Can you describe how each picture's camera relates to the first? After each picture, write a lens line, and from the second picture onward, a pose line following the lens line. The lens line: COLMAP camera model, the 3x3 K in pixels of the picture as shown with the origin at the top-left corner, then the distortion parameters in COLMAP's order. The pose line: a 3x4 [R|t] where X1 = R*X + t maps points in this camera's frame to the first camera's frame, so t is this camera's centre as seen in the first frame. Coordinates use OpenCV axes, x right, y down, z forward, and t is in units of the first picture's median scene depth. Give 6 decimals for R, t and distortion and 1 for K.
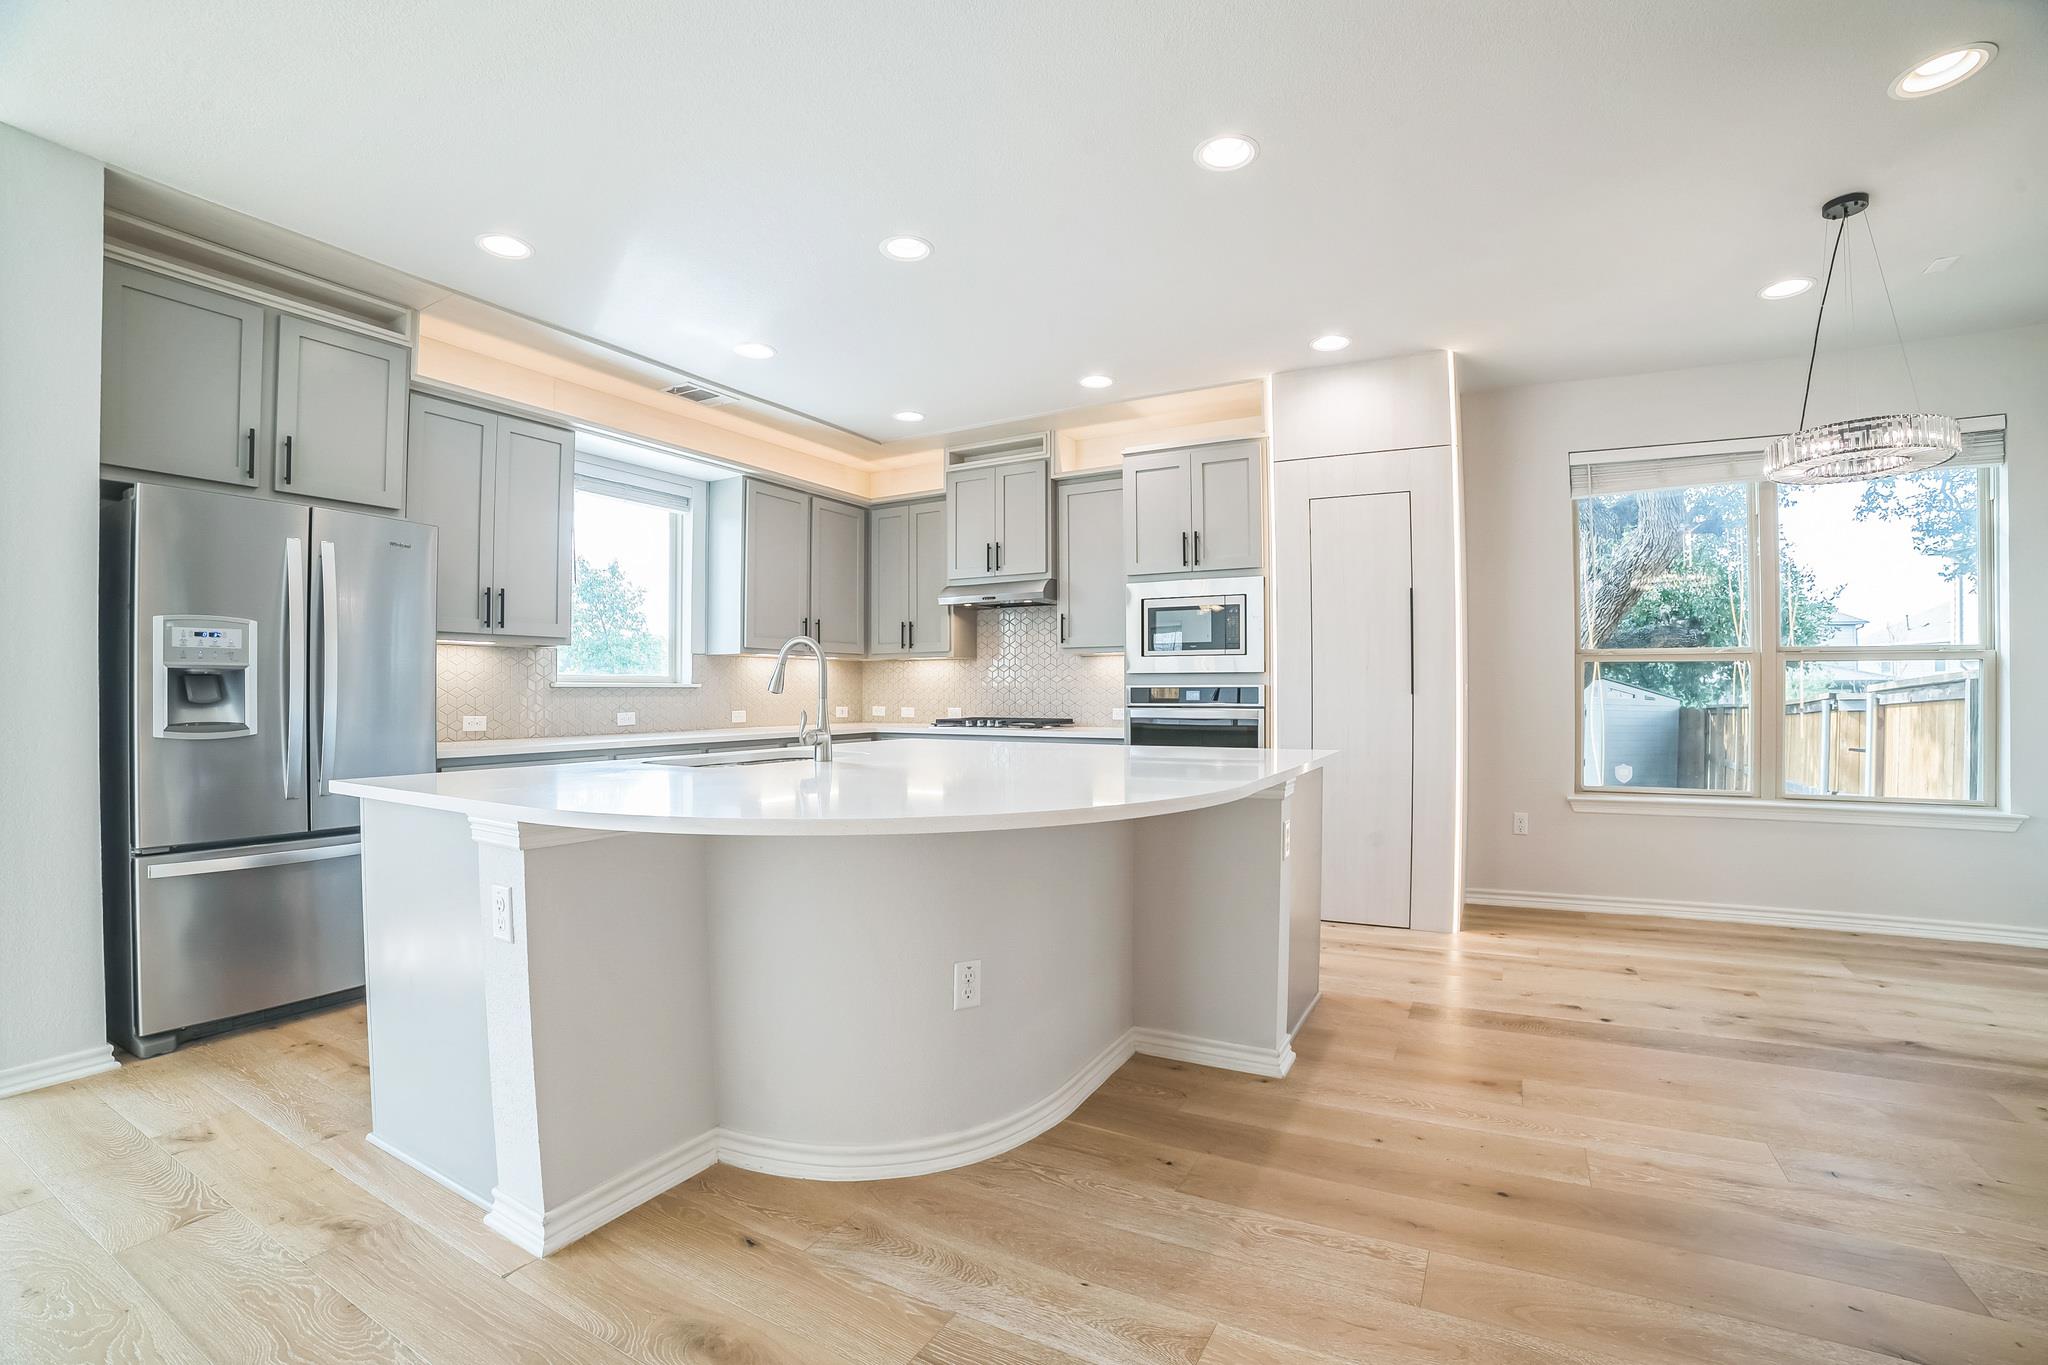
lens RADIAL K [[927.4, 0, 1024.0], [0, 927.4, 682.5], [0, 0, 1]] dist [-0.056681, 0.000474]
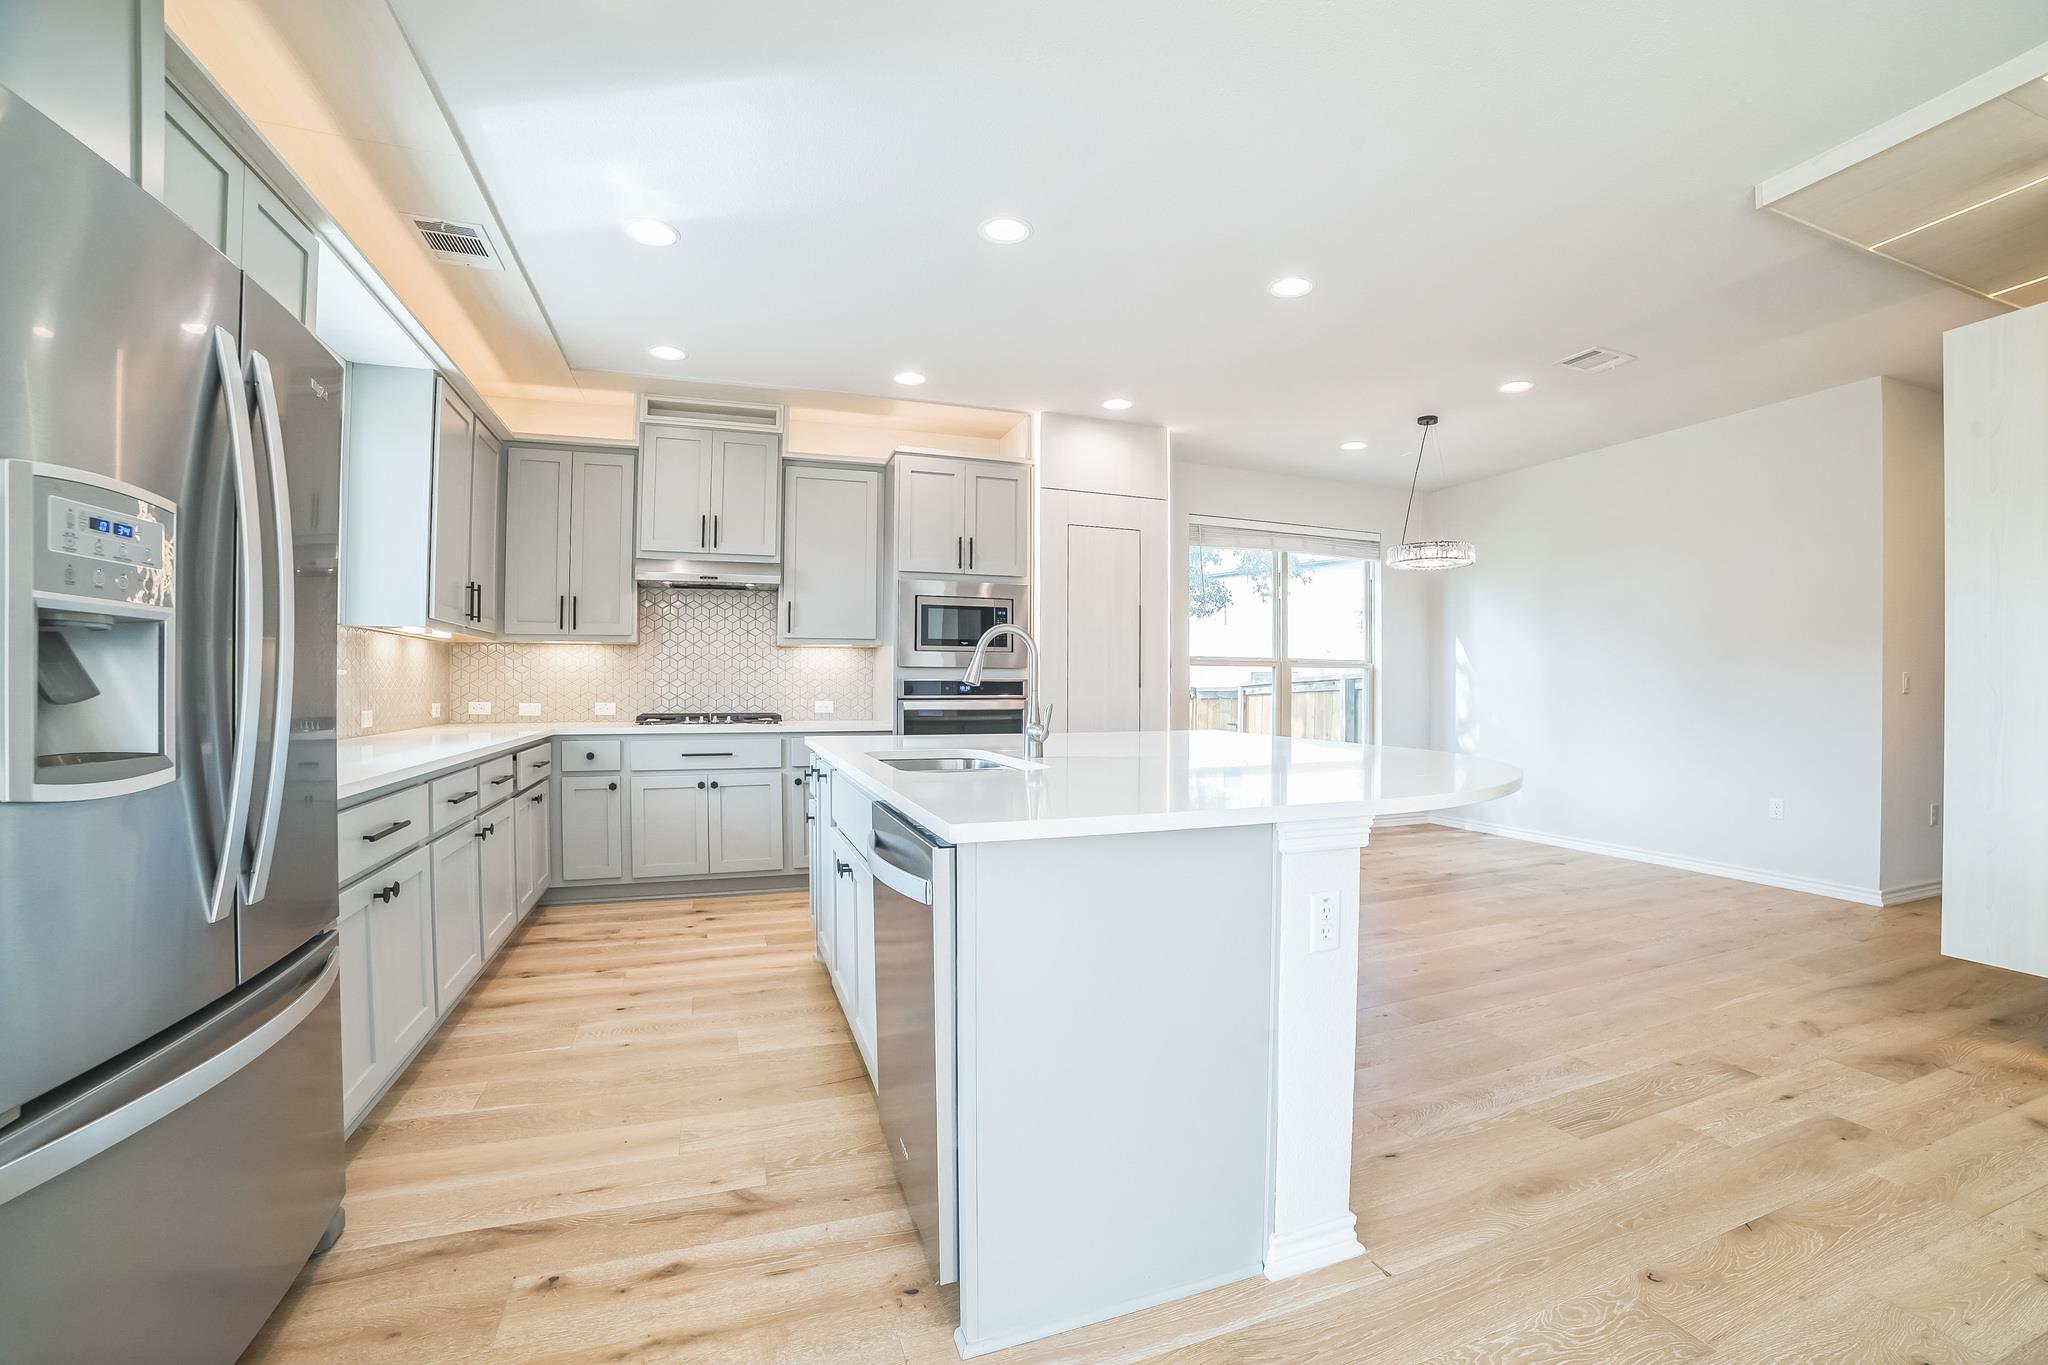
lens RADIAL K [[895.0, 0, 1073.9], [0, 895.0, 693.0], [0, 0, 1]] dist [-0.067495, 0.000086]
pose [[0.639889, -0.001301, 0.768467, -0.541466], [-0.008496, 0.999925, 0.008767, 0.009751], [-0.768421, -0.012139, 0.639830, 0.229423]]
